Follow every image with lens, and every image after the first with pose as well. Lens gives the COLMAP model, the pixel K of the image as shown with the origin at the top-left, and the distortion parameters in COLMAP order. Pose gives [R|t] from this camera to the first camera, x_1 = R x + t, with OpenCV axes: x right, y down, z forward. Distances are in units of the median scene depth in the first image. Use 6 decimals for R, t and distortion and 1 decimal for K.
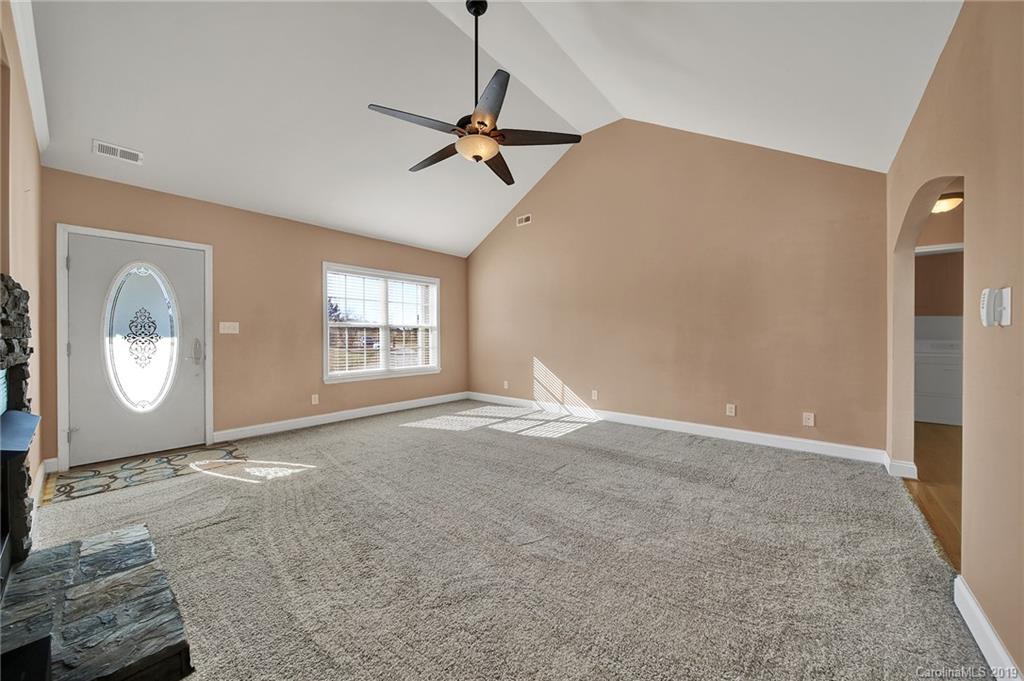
lens RADIAL K [[366.5, 0, 511.0], [0, 366.5, 339.4], [0, 0, 1]] dist [0.000338, -0.000395]
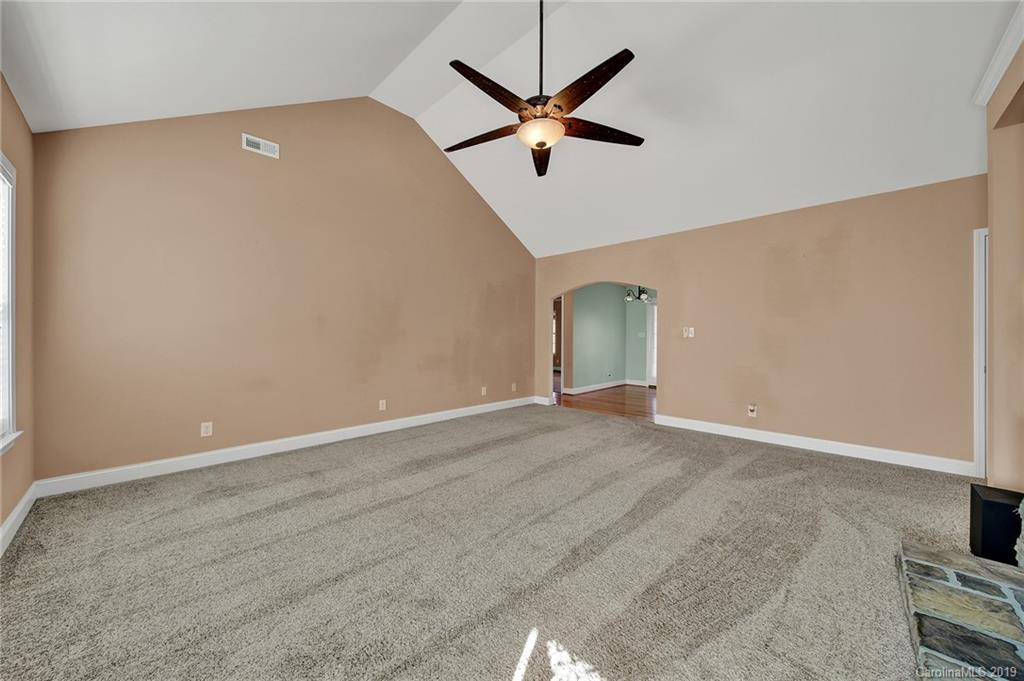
lens RADIAL K [[366.5, 0, 517.3], [0, 366.5, 336.0], [0, 0, 1]] dist [0.000338, -0.000395]
pose [[0.076285, 0.004907, 0.997074, -0.826602], [0.006257, 0.999966, -0.005400, -0.008970], [-0.997066, 0.006650, 0.076252, 0.819691]]
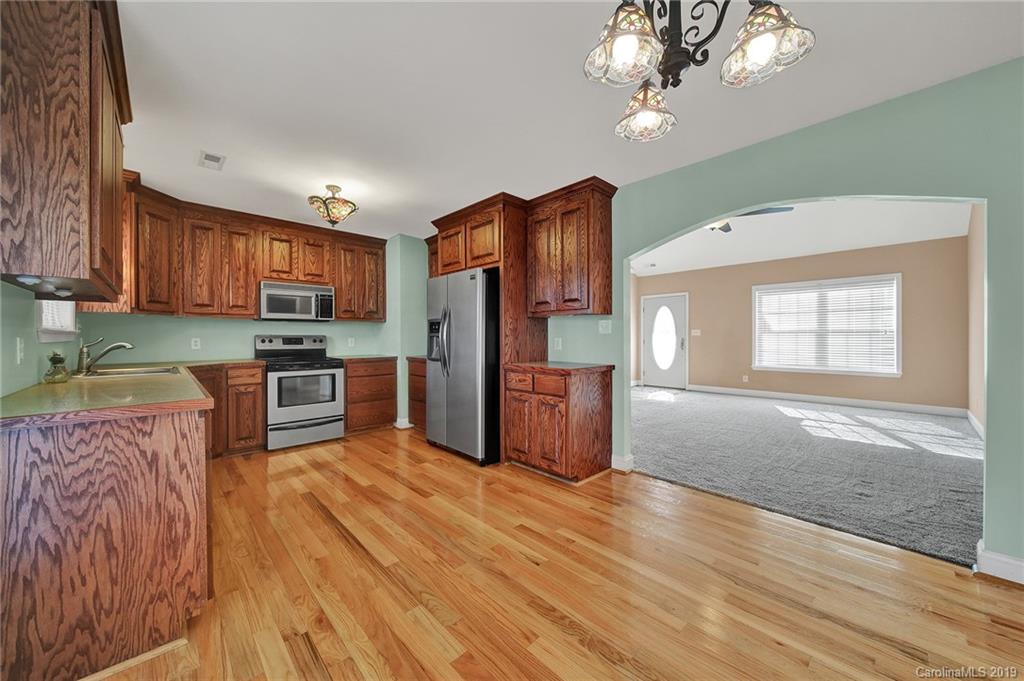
lens RADIAL K [[366.5, 0, 498.6], [0, 366.5, 338.3], [0, 0, 1]] dist [0.000338, -0.000395]
pose [[-0.145948, 0.003641, -0.989286, 1.347955], [-0.007151, 0.999963, 0.004735, -0.003294], [0.989266, 0.007766, -0.145917, 0.263888]]
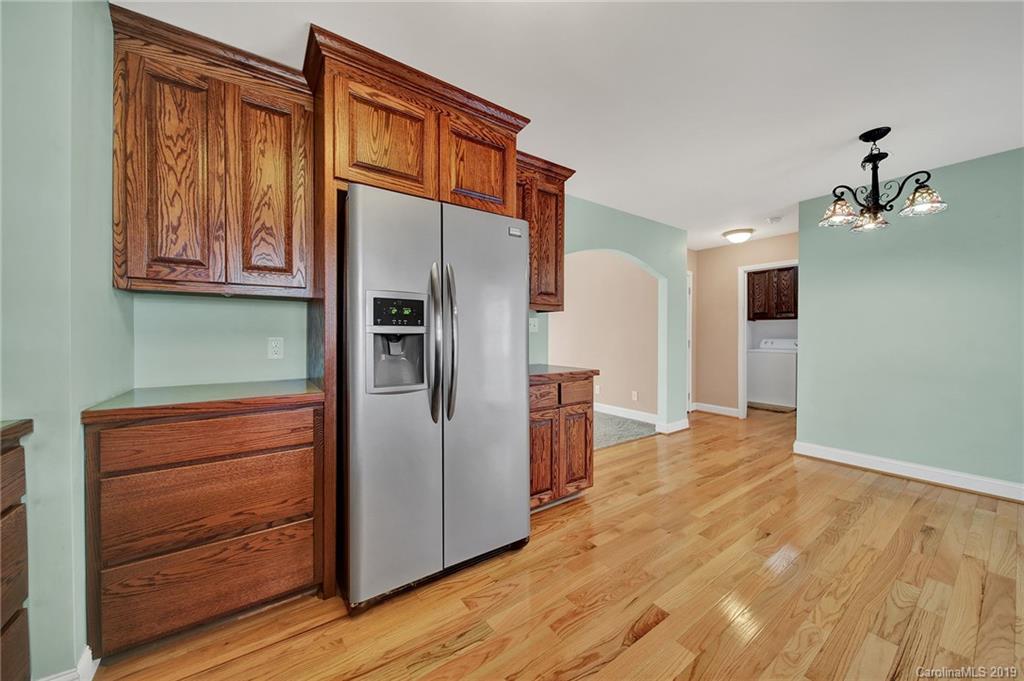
lens RADIAL K [[366.5, 0, 516.6], [0, 366.5, 335.4], [0, 0, 1]] dist [0.000338, -0.000395]
pose [[0.960555, -0.000446, -0.278088, 0.655444], [-0.001049, 0.999986, -0.005227, 0.001944], [0.278087, 0.005313, 0.960541, -0.387183]]
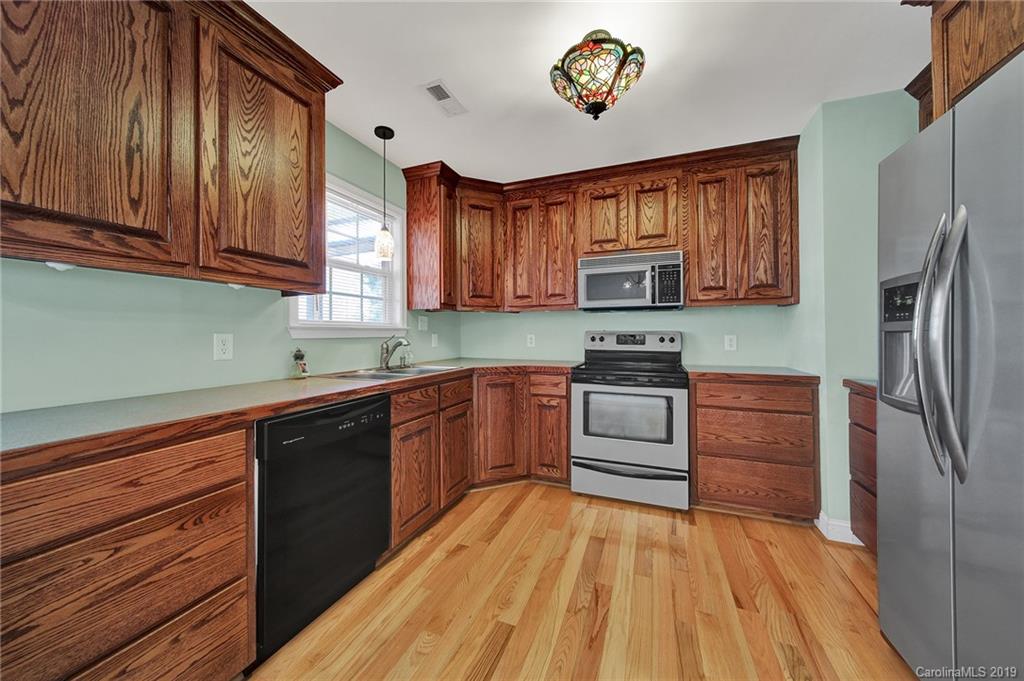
lens RADIAL K [[366.5, 0, 503.1], [0, 366.5, 335.2], [0, 0, 1]] dist [0.000338, -0.000395]
pose [[-0.959623, 0.000261, -0.281289, 0.820471], [-0.002738, 0.999944, 0.010267, -0.001323], [0.281276, 0.010623, -0.959568, 0.154429]]
